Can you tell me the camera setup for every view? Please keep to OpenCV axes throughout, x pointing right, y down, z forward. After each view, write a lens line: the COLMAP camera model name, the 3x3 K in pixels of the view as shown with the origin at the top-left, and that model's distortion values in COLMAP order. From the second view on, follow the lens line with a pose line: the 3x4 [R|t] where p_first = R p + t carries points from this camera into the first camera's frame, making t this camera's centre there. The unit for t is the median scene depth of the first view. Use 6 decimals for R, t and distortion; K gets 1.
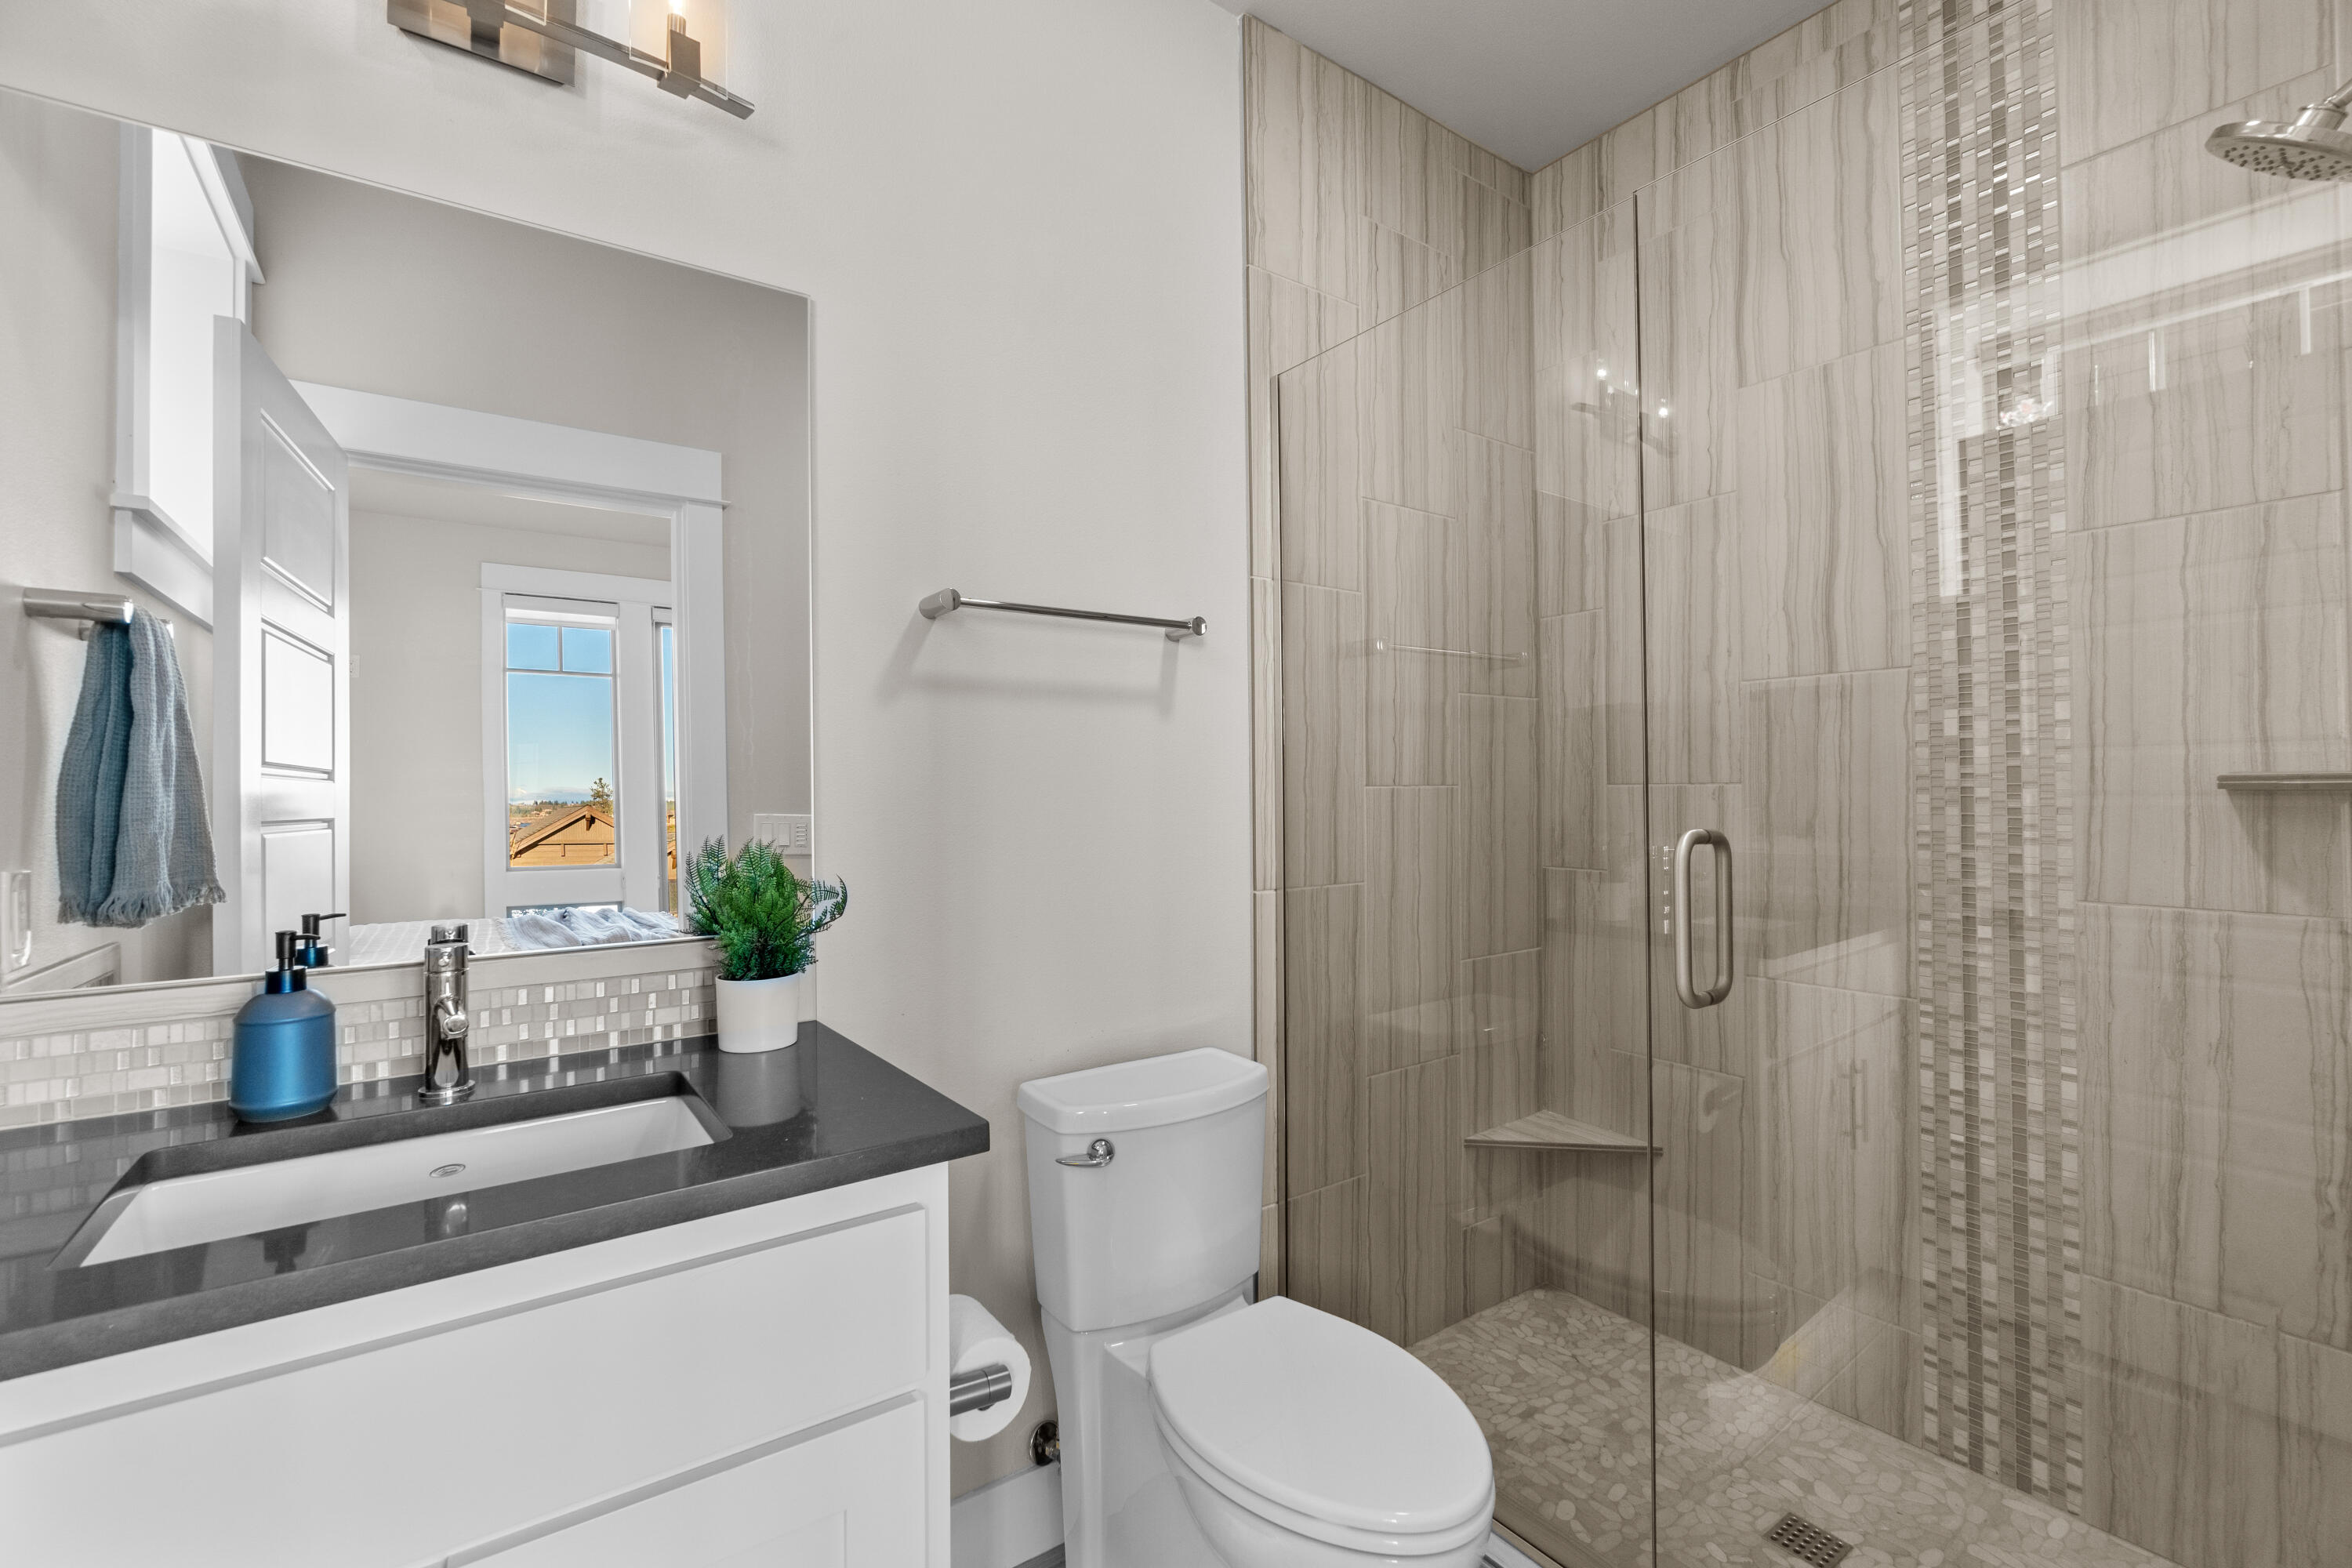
lens RADIAL K [[1003.0, 0, 1185.5], [0, 1003.0, 768.4], [0, 0, 1]] dist [0.000095, 0.000250]
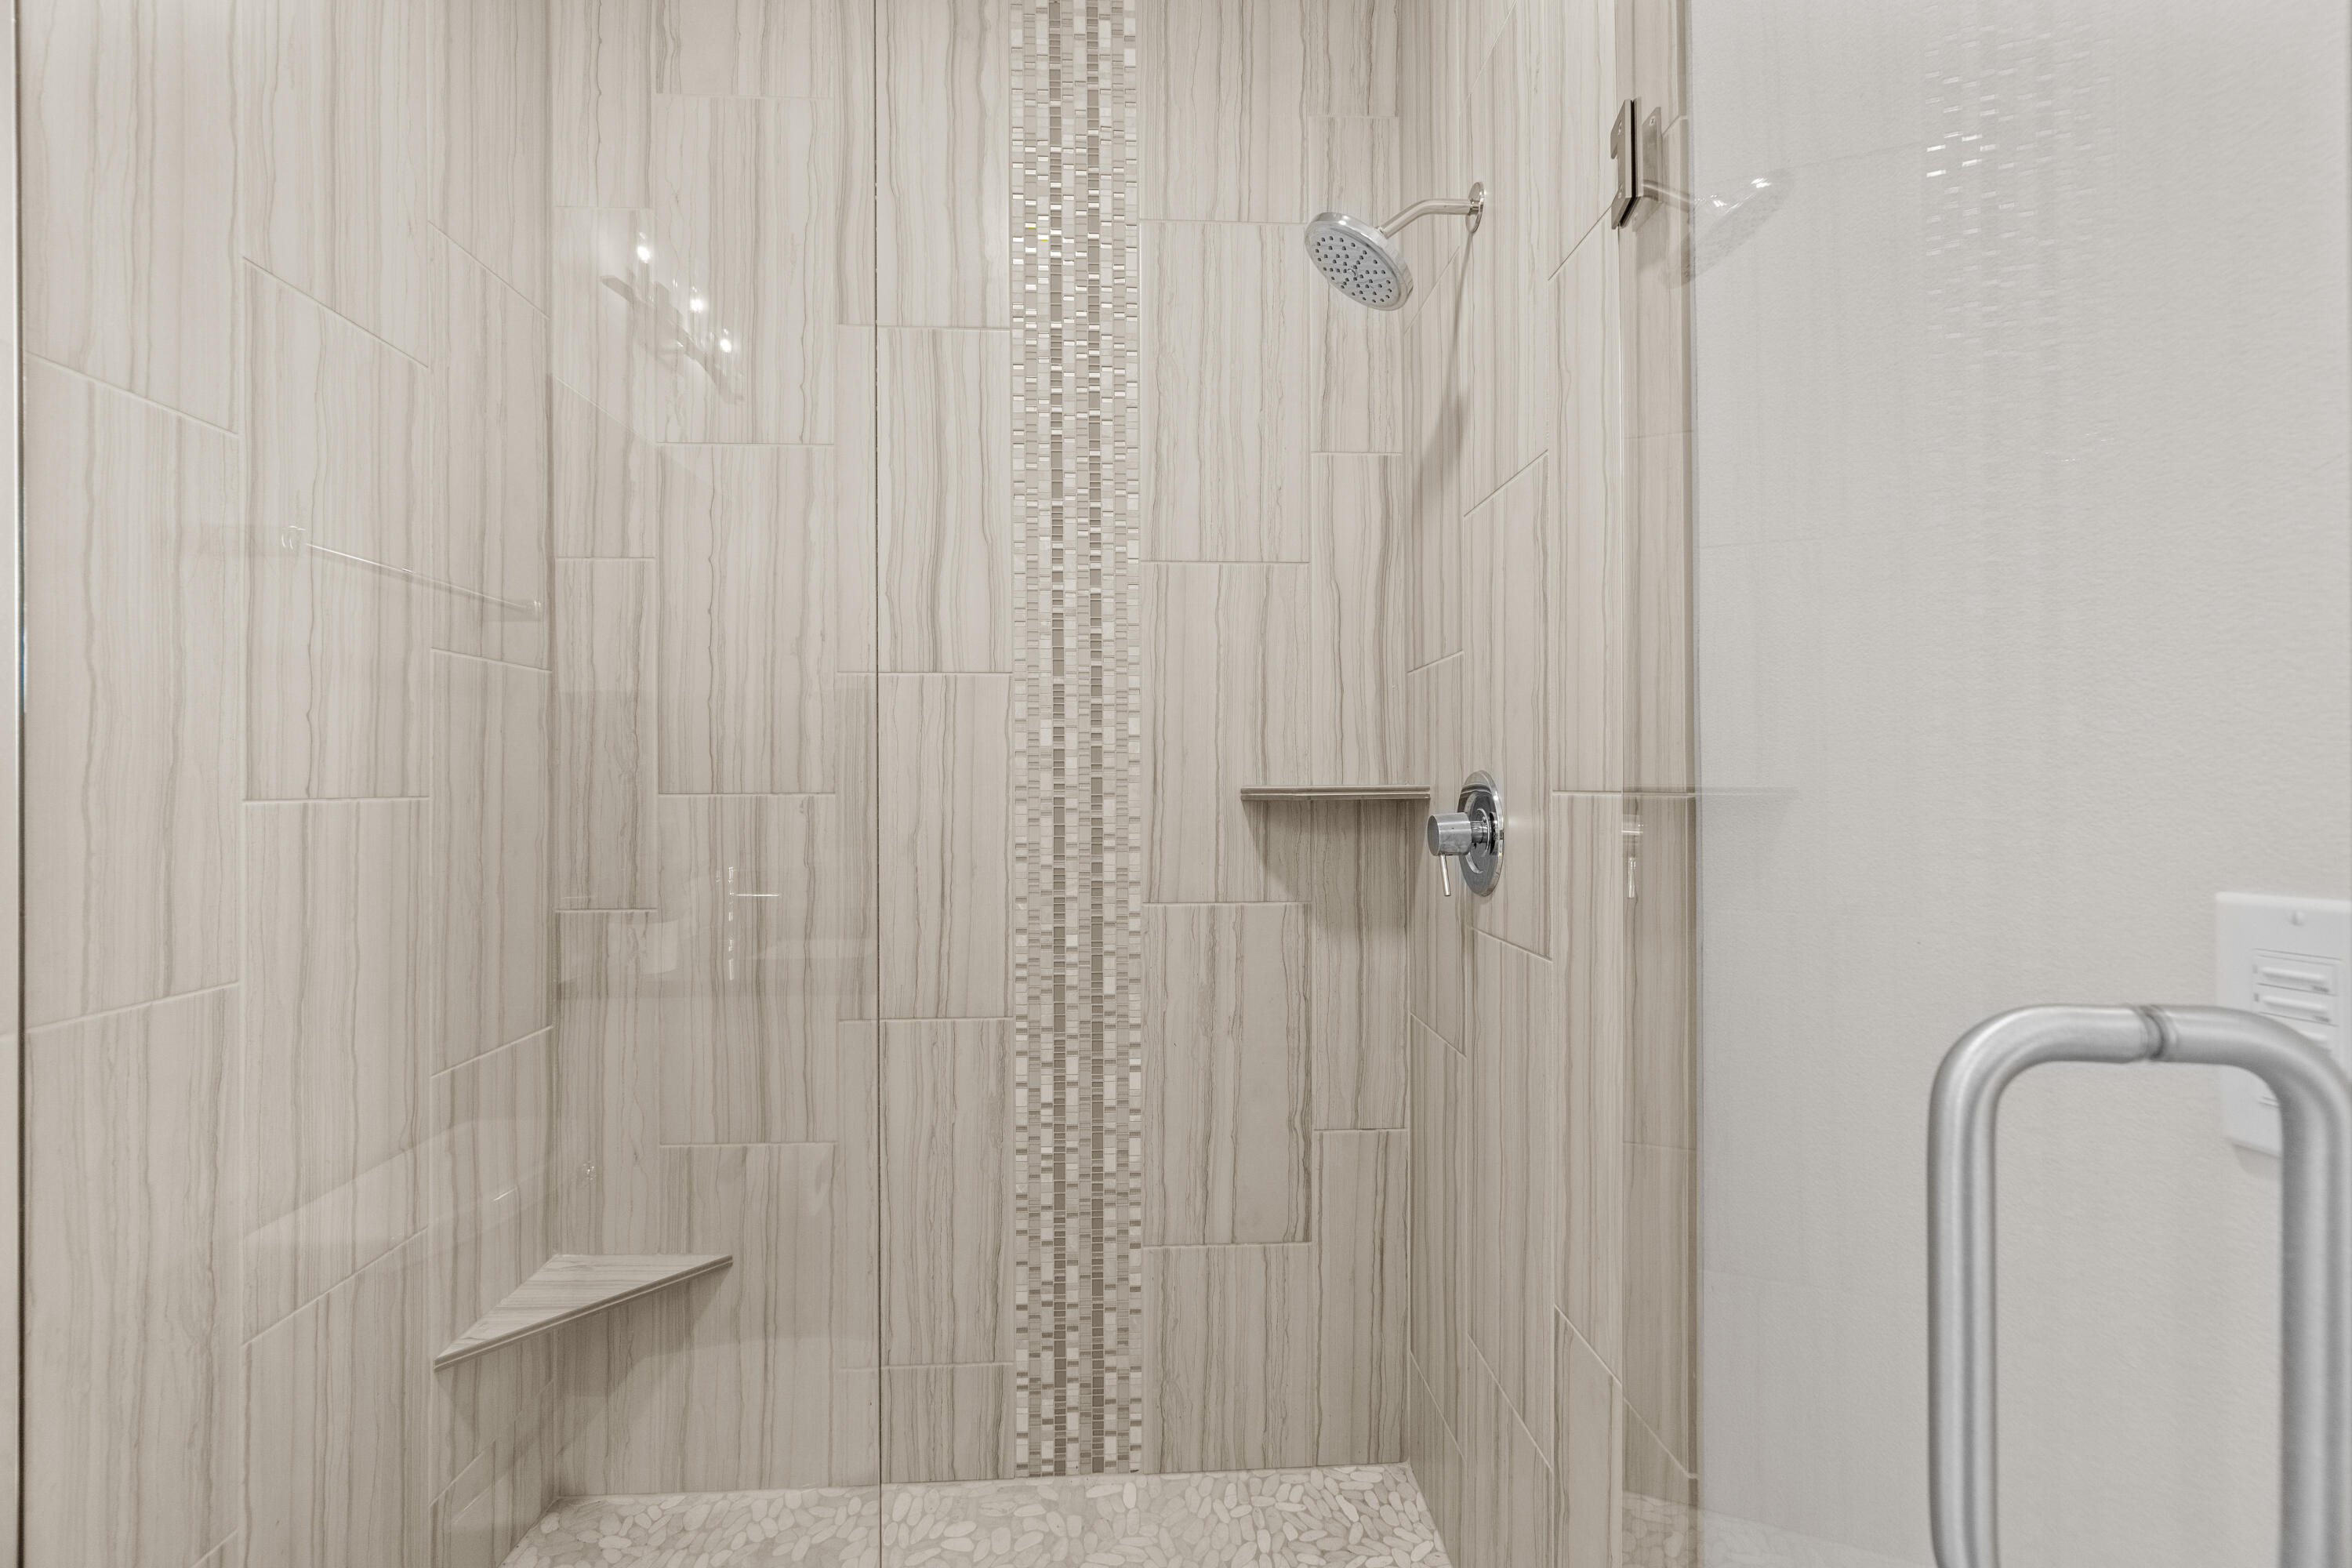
lens RADIAL K [[991.5, 0, 1170.0], [0, 991.5, 777.5], [0, 0, 1]] dist [-0.007783, 0.000401]
pose [[0.540799, 0.006457, 0.841127, 0.006784], [-0.016332, 0.999863, 0.002825, -0.006355], [-0.840993, -0.015265, 0.540830, 0.375248]]
